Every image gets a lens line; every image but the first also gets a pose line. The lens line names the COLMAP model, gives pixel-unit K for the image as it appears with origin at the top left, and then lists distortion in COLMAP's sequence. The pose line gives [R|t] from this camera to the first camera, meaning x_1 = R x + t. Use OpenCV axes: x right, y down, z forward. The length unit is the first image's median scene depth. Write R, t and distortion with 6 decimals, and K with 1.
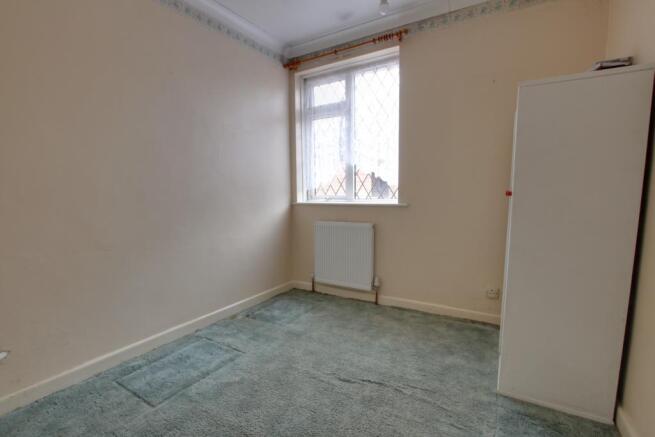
lens RADIAL K [[308.6, 0, 329.0], [0, 308.6, 230.2], [0, 0, 1]] dist [0.002813, 0.000320]
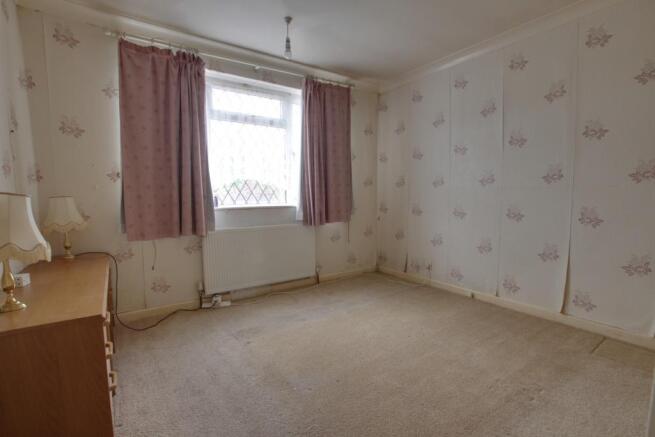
lens RADIAL K [[308.6, 0, 329.0], [0, 308.6, 230.2], [0, 0, 1]] dist [0.002813, 0.000320]
pose [[0.384853, -0.082559, 0.919278, -0.751458], [0.118001, 0.992219, 0.039709, -0.028260], [-0.915404, 0.093194, 0.391601, 0.327564]]
